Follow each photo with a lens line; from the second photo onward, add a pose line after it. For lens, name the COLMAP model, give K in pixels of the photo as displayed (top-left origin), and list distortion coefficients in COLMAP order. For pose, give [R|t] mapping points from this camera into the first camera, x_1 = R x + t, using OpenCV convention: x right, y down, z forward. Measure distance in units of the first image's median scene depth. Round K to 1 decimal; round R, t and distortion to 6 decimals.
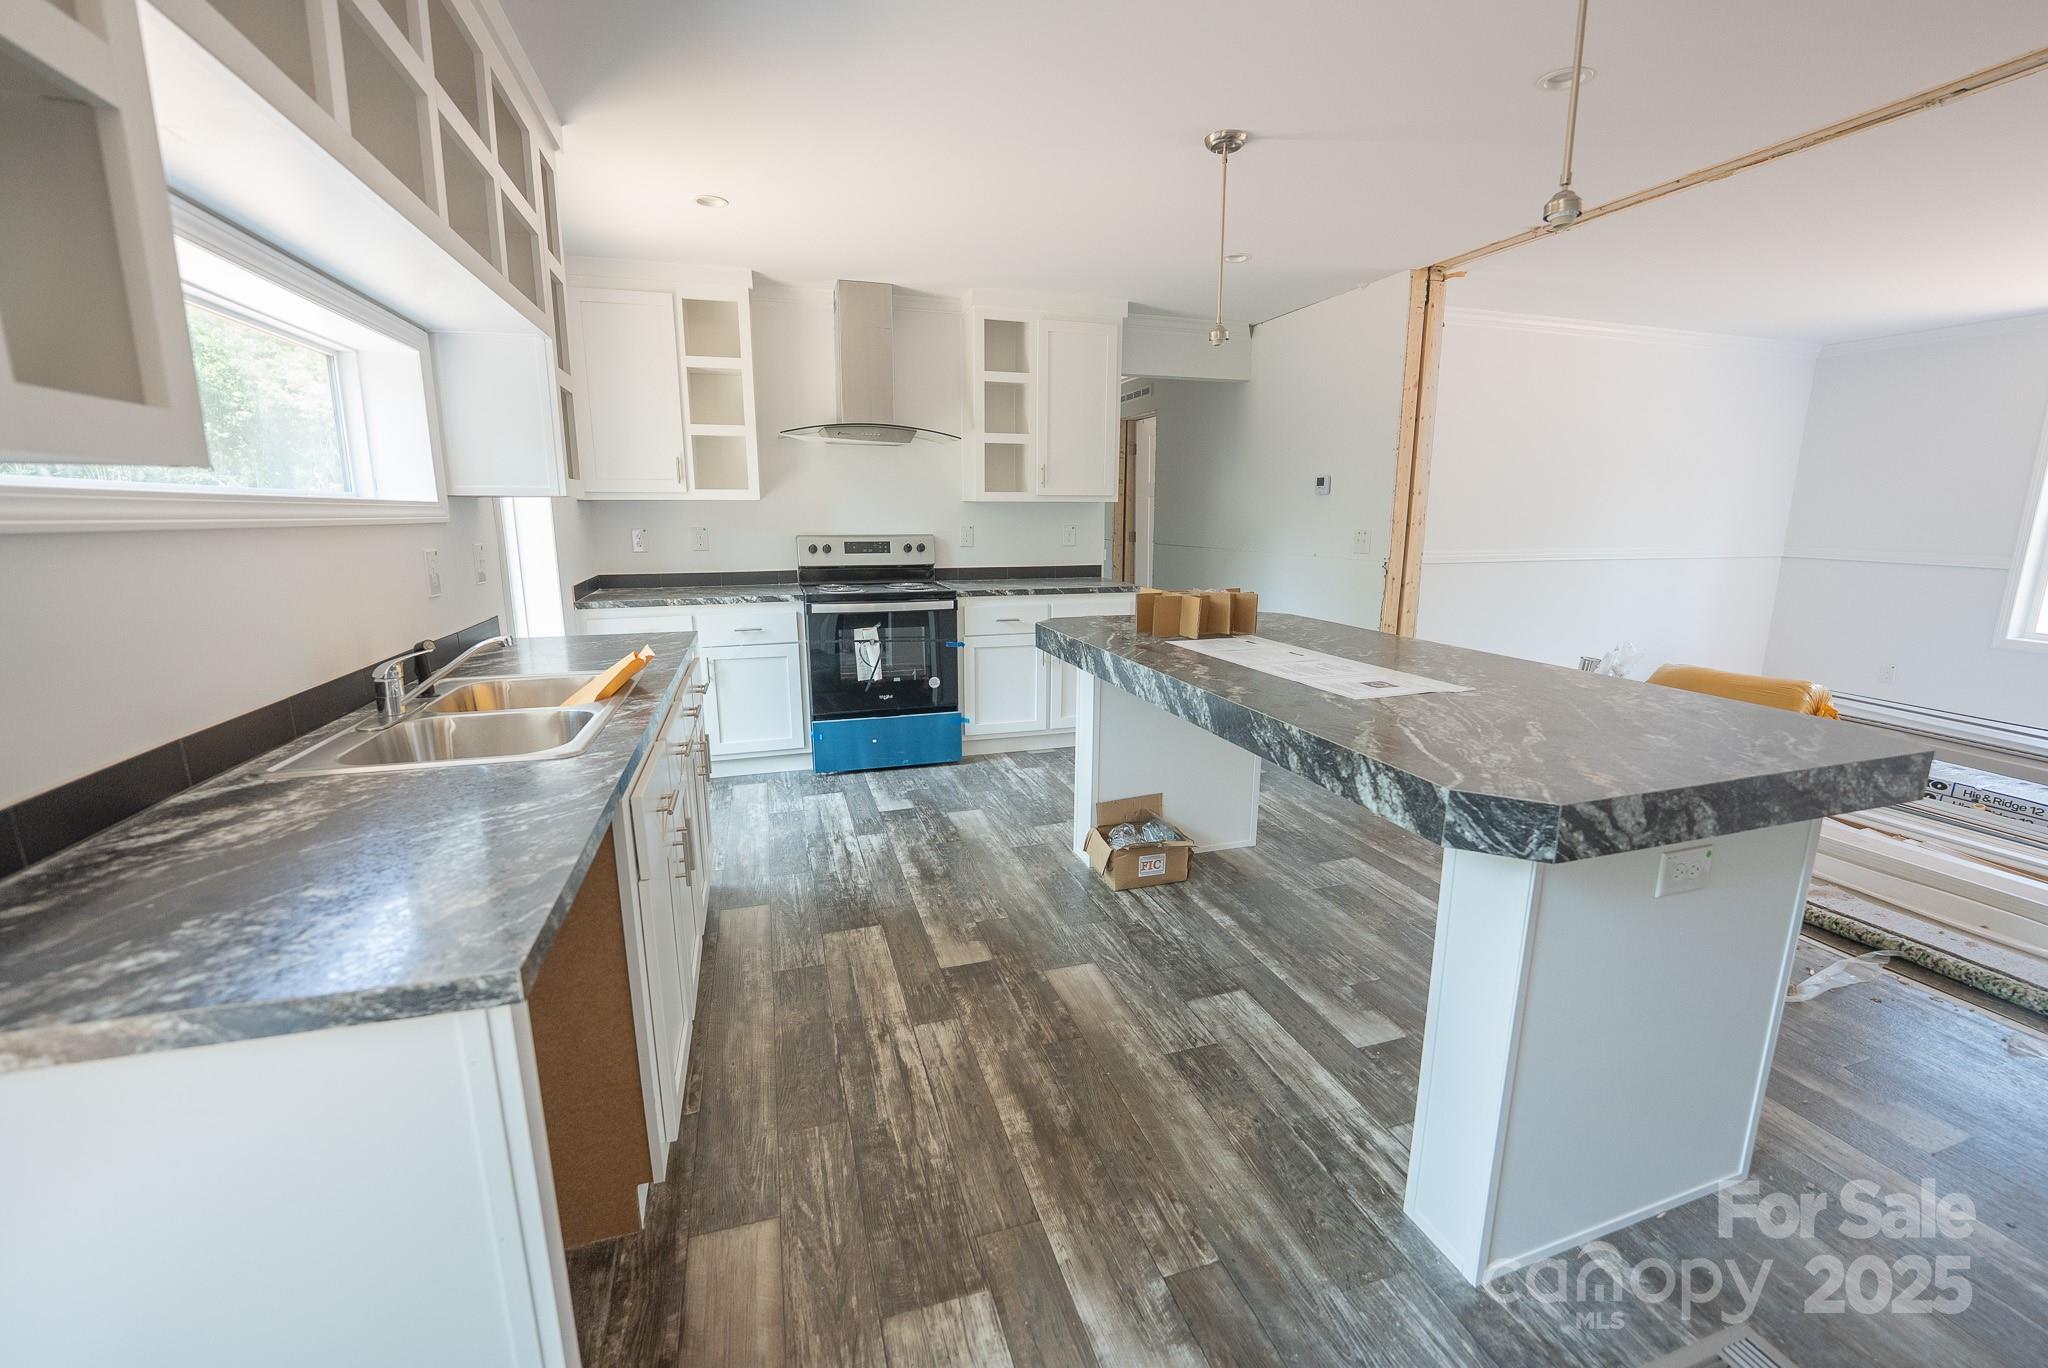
lens RADIAL K [[839.7, 0, 1030.4], [0, 839.7, 686.2], [0, 0, 1]] dist [-0.025680, 0.000732]
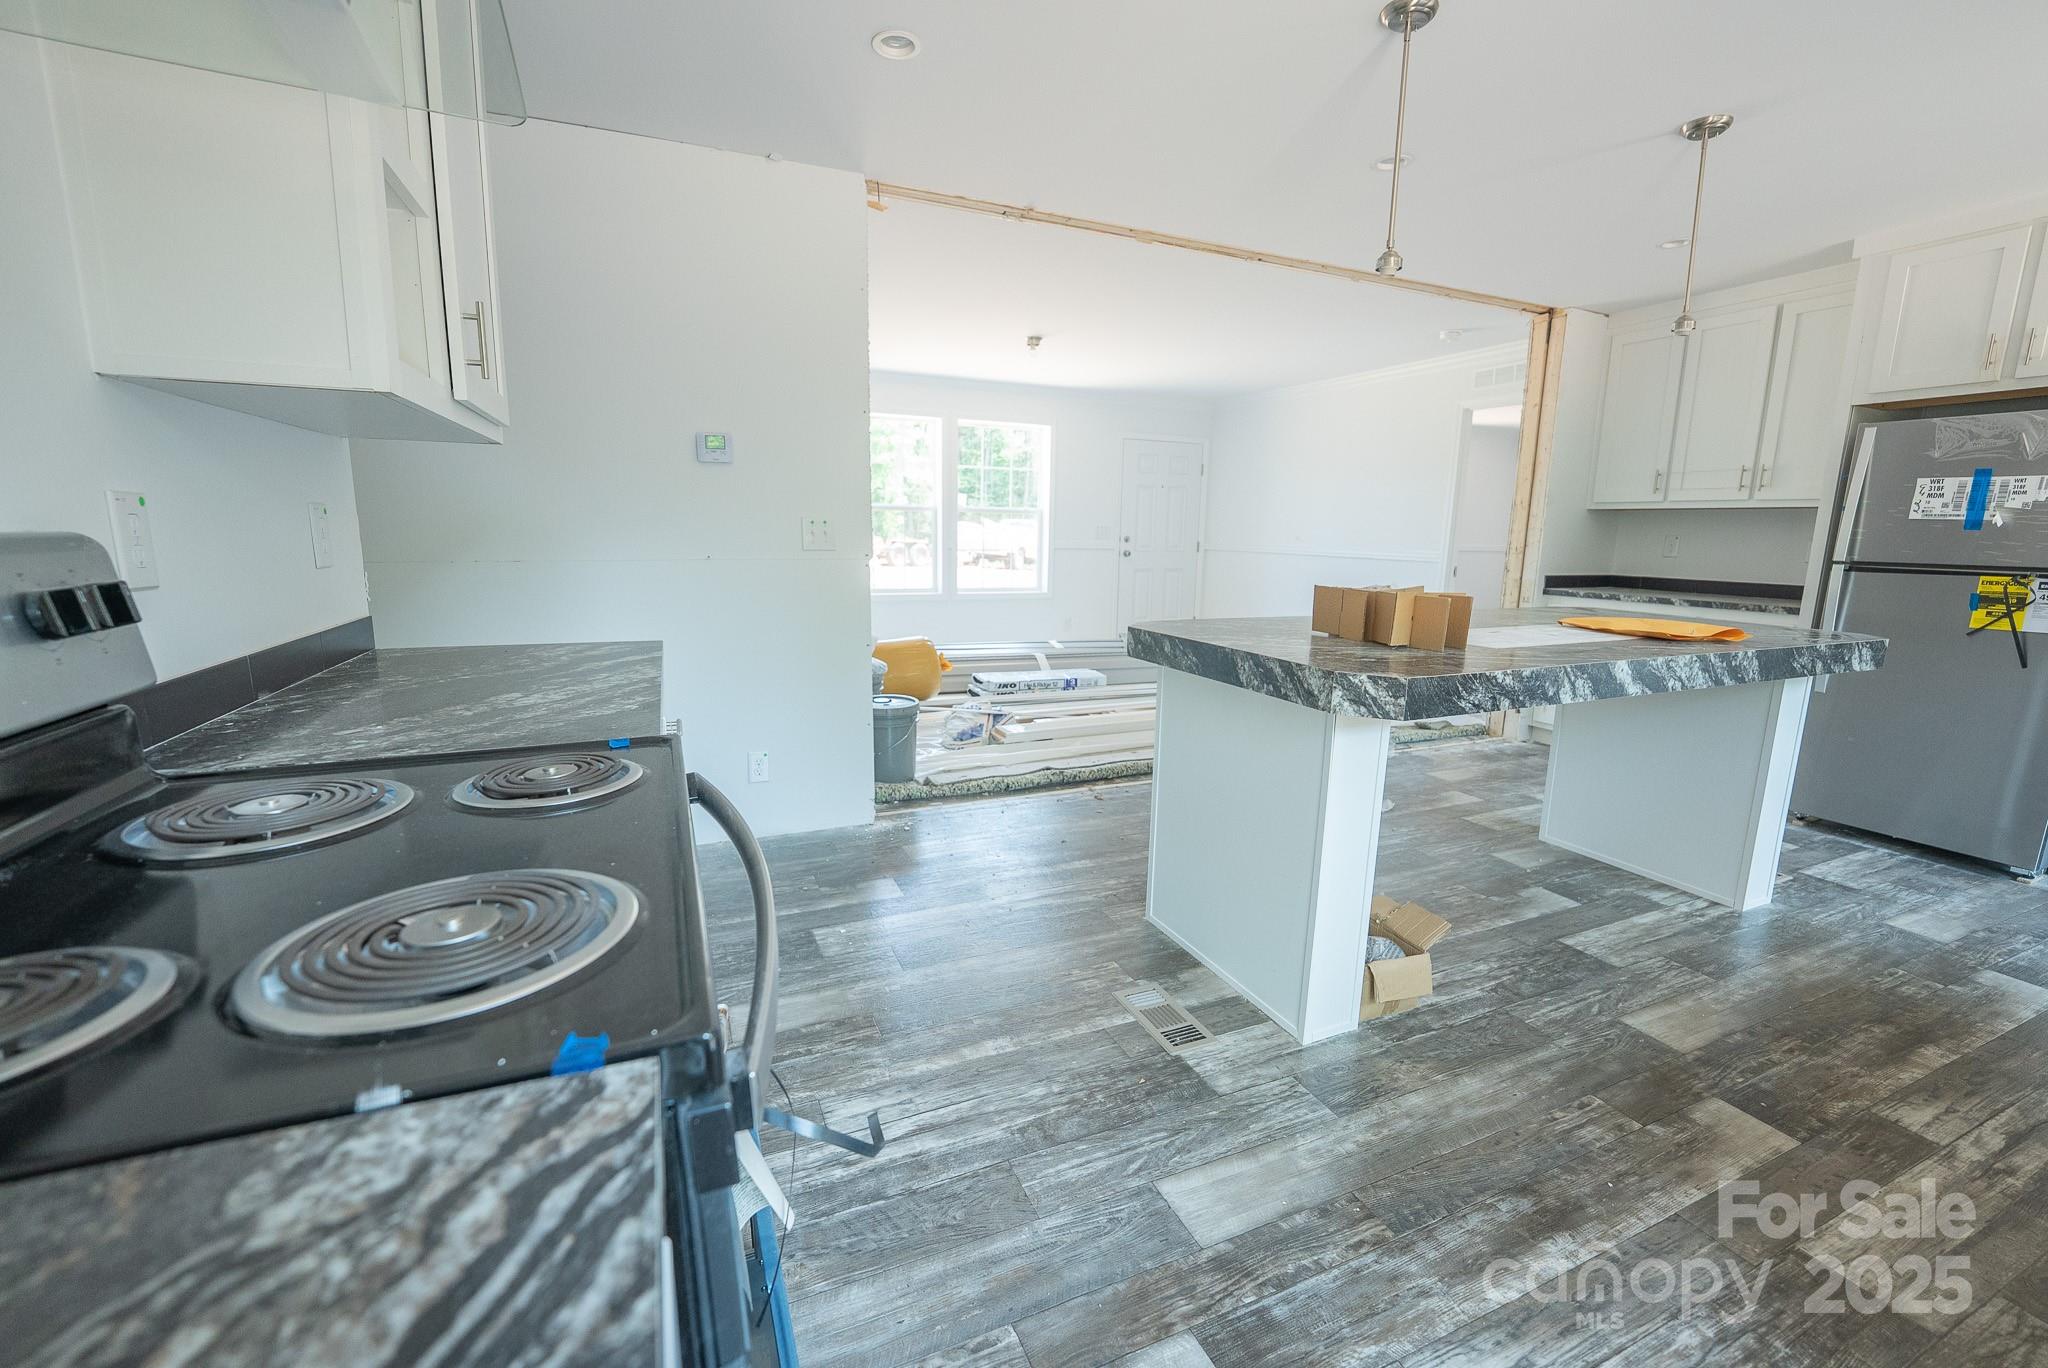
lens RADIAL K [[839.5, 0, 1027.6], [0, 839.5, 690.0], [0, 0, 1]] dist [-0.034417, 0.005977]
pose [[-0.099899, -0.191477, 0.976400, -0.718561], [0.188790, 0.959835, 0.207544, -0.325167], [-0.976923, 0.205068, -0.059737, 1.820418]]
